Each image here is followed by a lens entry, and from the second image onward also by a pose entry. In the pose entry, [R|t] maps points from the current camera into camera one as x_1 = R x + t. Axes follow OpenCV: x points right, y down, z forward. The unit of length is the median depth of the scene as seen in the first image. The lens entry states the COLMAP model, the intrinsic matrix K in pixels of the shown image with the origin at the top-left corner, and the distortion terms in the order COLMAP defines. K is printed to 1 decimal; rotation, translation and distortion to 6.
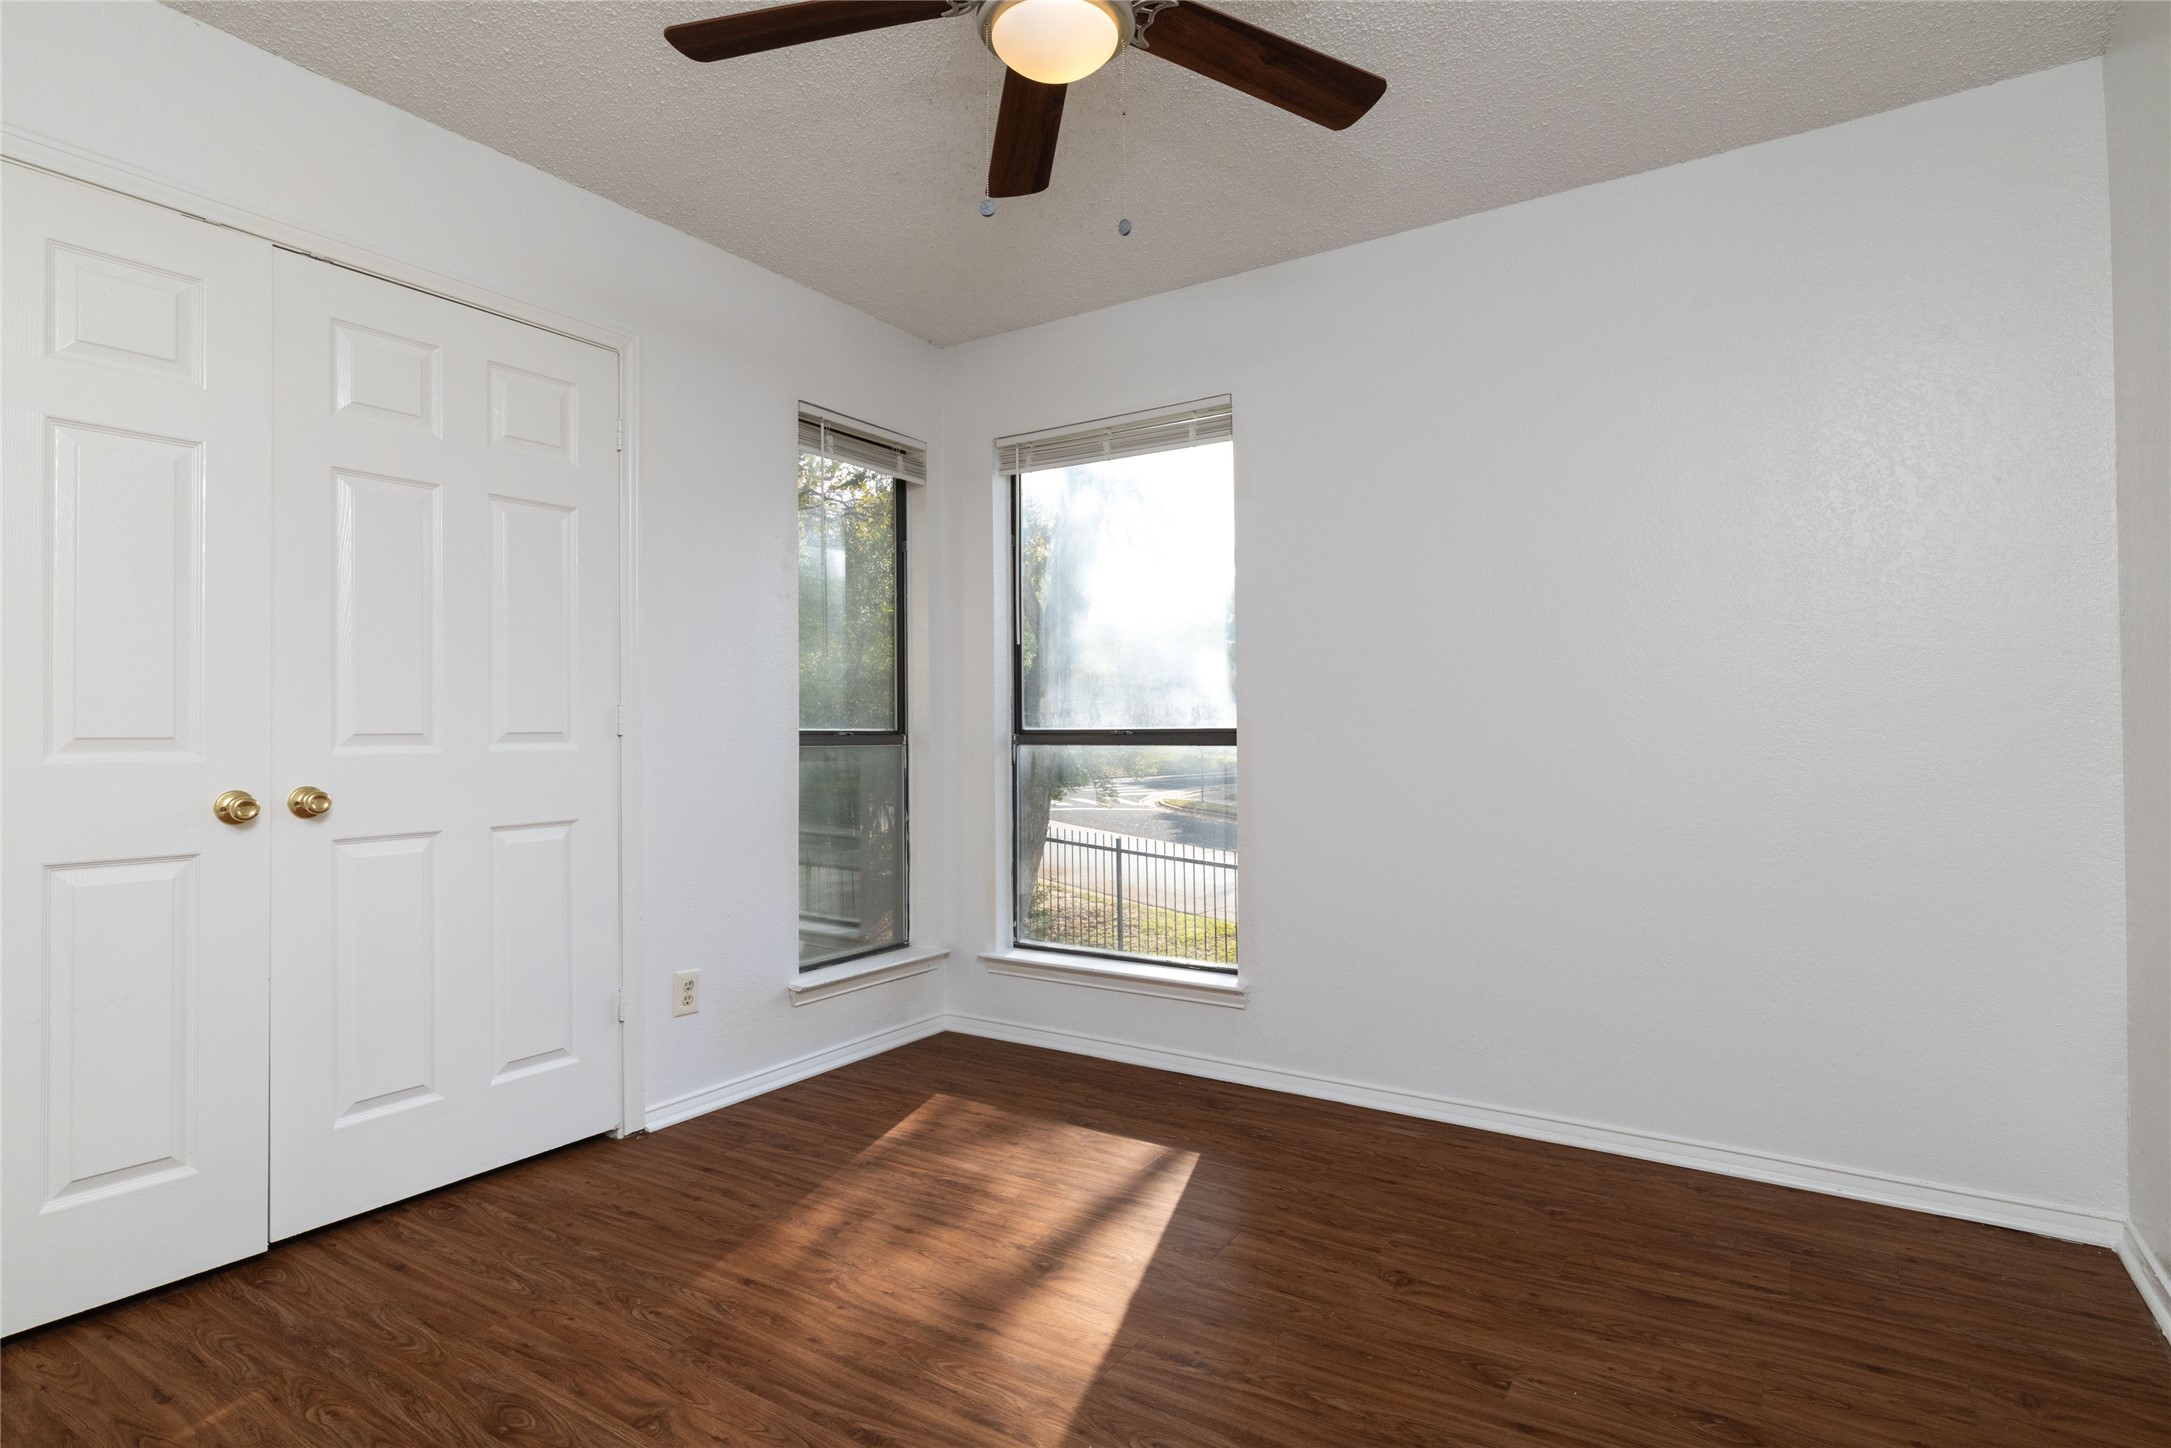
lens RADIAL K [[1120.2, 0, 1077.2], [0, 1120.2, 721.6], [0, 0, 1]] dist [-0.001739, 0.000699]
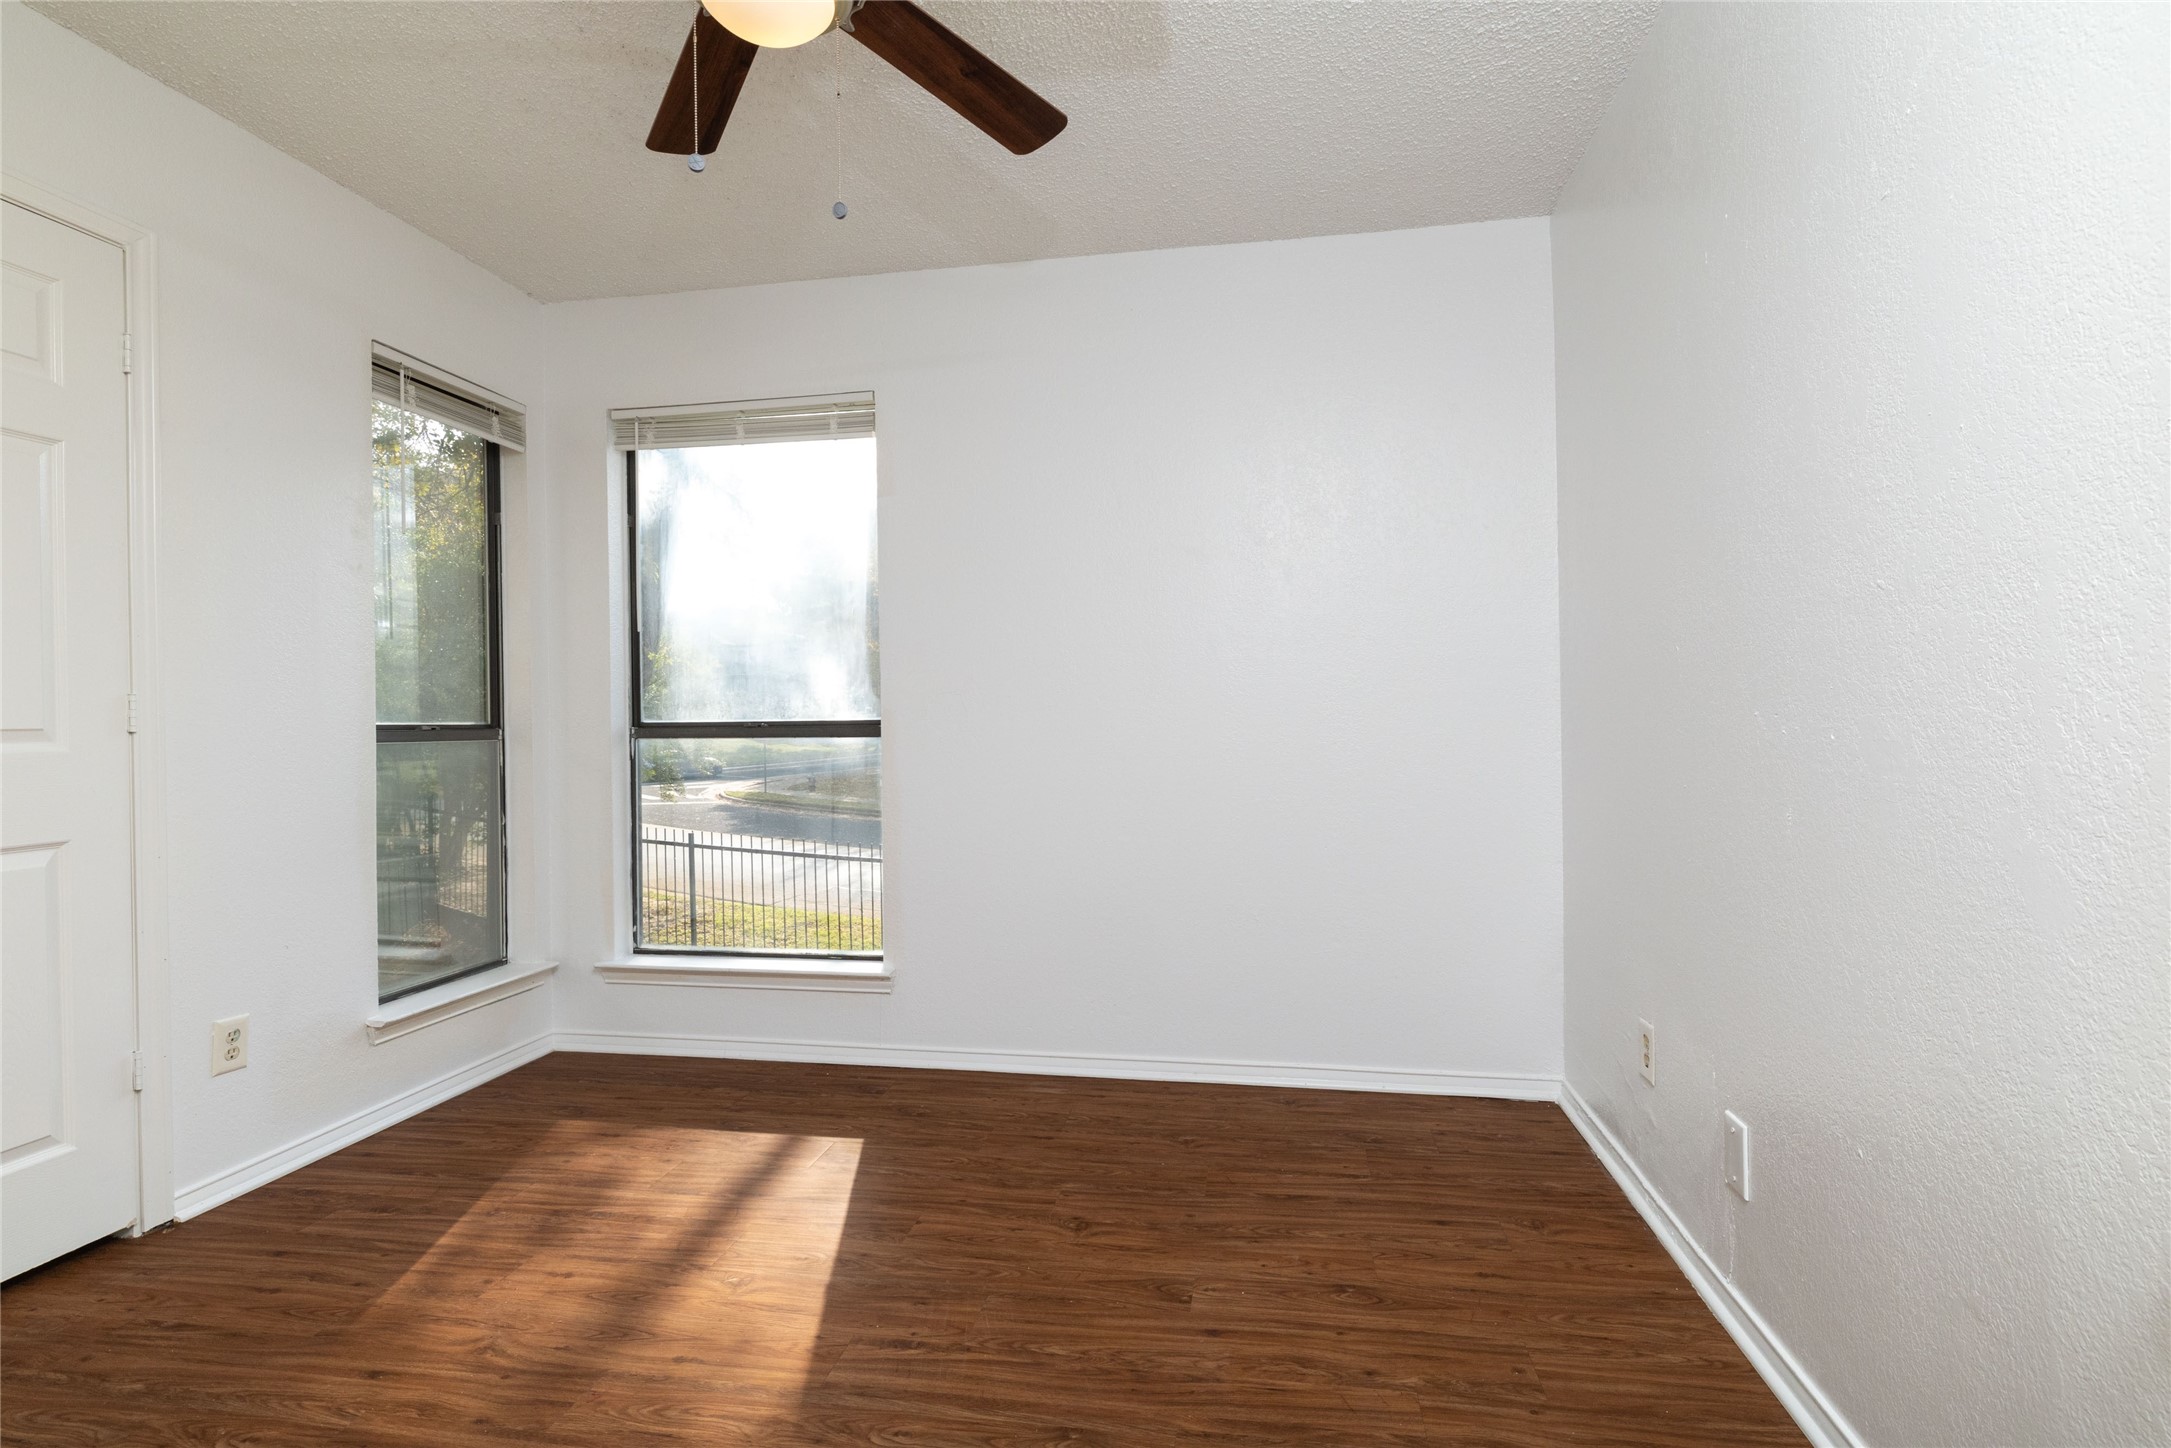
lens RADIAL K [[1074.2, 0, 1082.0], [0, 1074.2, 722.7], [0, 0, 1]] dist [-0.002351, 0.000559]
pose [[0.916934, -0.005152, 0.399005, -0.115797], [0.001485, 0.999954, 0.009500, -0.000957], [-0.399036, -0.008119, 0.916900, 0.040542]]
